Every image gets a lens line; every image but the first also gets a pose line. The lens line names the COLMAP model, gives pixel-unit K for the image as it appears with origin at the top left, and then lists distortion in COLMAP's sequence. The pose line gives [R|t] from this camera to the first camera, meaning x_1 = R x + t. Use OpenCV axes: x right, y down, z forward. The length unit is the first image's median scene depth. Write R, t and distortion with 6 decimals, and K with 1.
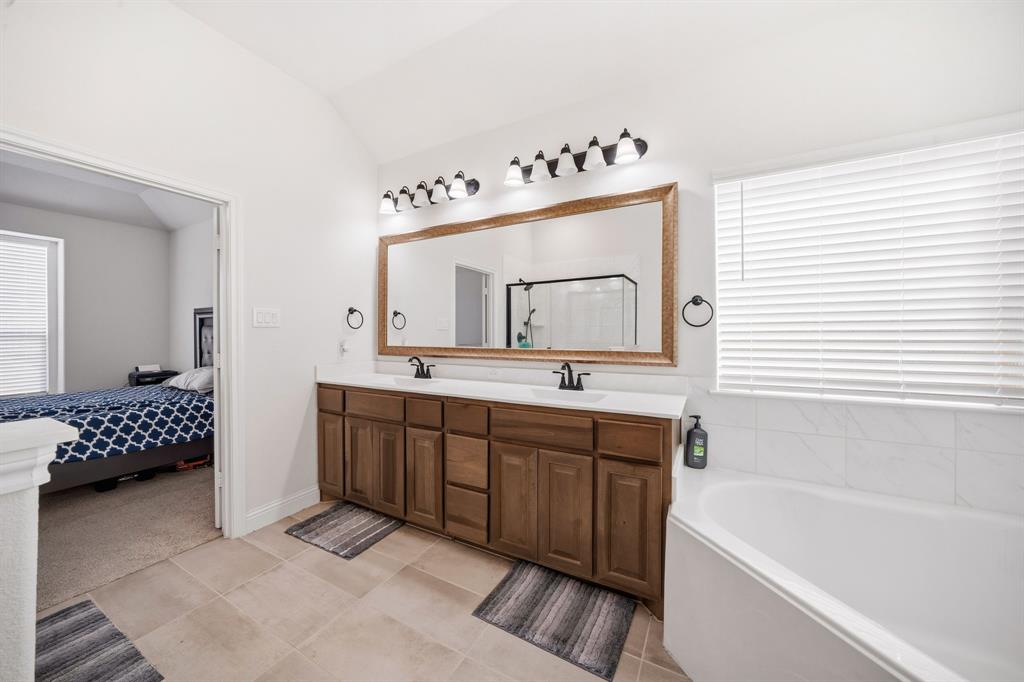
lens RADIAL K [[365.3, 0, 513.9], [0, 365.3, 333.0], [0, 0, 1]] dist [0.000441, 0.000028]
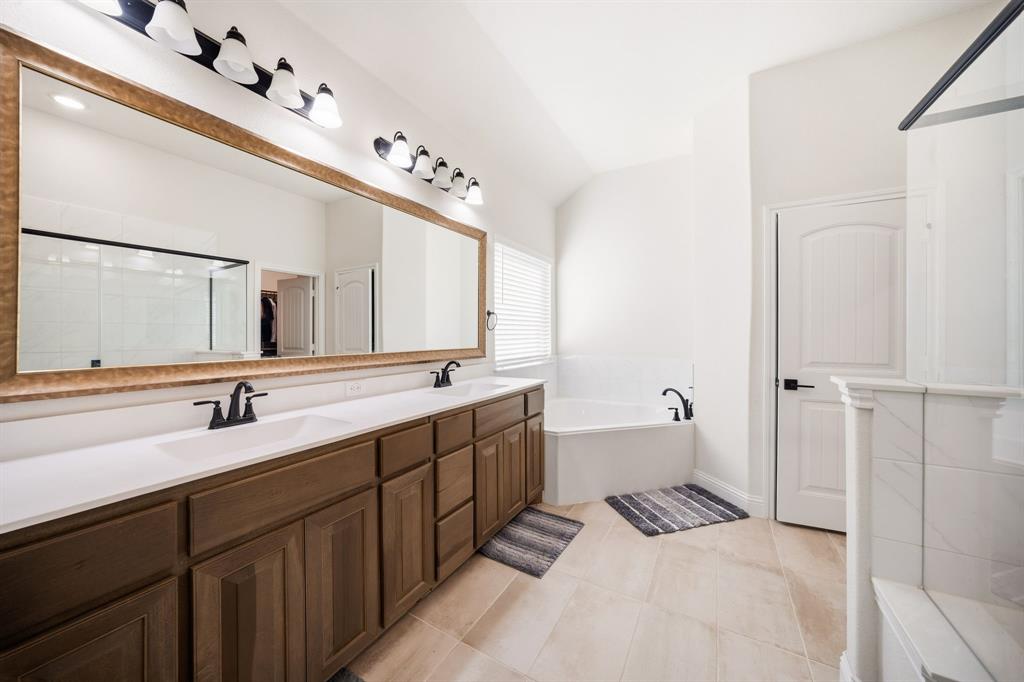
lens RADIAL K [[397.5, 0, 509.3], [0, 397.5, 337.7], [0, 0, 1]] dist [0.000206, -0.000008]
pose [[-0.023953, 0.002444, 0.999710, -0.970737], [0.012963, 0.999914, -0.002134, 0.015784], [-0.999629, 0.012908, -0.023982, 0.802349]]
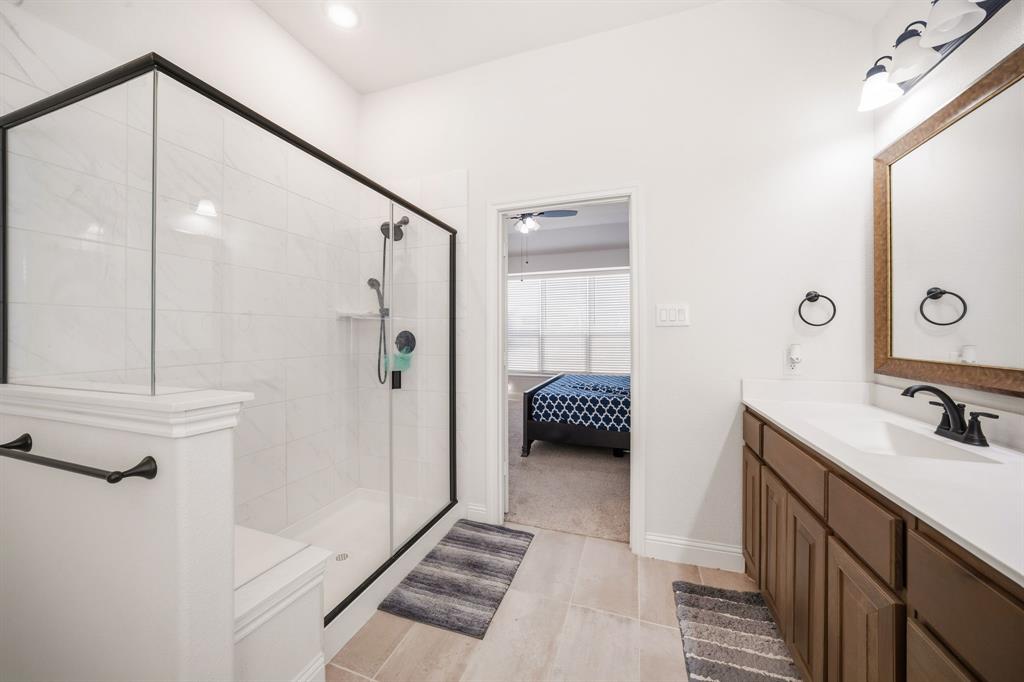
lens RADIAL K [[365.3, 0, 513.3], [0, 365.3, 332.6], [0, 0, 1]] dist [0.000441, 0.000028]
pose [[0.188174, -0.001161, -0.982135, 0.086377], [-0.008729, 0.999958, -0.002855, 0.007538], [0.982097, 0.009110, 0.188156, 0.505733]]
